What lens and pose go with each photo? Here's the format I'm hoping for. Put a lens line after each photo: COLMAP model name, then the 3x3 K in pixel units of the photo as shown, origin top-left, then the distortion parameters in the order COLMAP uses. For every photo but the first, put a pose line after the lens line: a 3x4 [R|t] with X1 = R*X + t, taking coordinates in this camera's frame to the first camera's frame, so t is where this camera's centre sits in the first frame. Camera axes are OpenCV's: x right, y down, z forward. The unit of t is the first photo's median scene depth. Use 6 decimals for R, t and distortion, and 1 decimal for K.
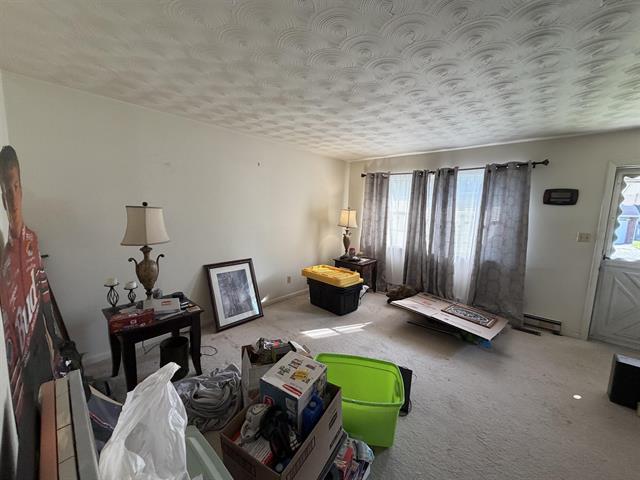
lens RADIAL K [[255.6, 0, 320.6], [0, 255.6, 241.9], [0, 0, 1]] dist [0.001162, -0.000649]
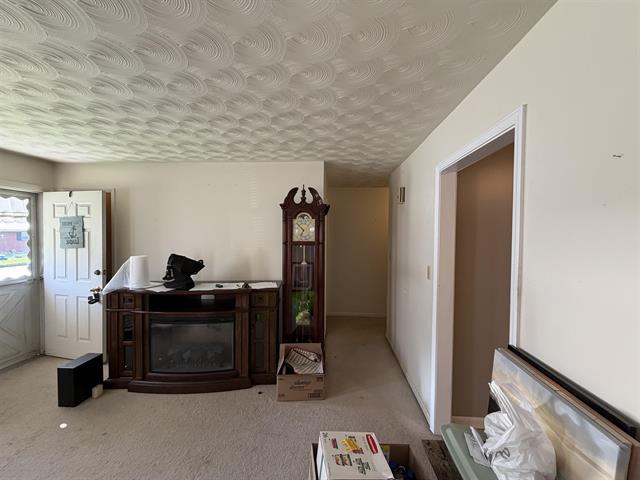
lens RADIAL K [[255.6, 0, 319.6], [0, 255.6, 238.9], [0, 0, 1]] dist [0.001162, -0.000649]
pose [[-0.617118, -0.047605, 0.785429, -0.622773], [0.078314, 0.989497, 0.121505, -0.259821], [-0.782964, 0.136493, -0.606908, 1.453378]]
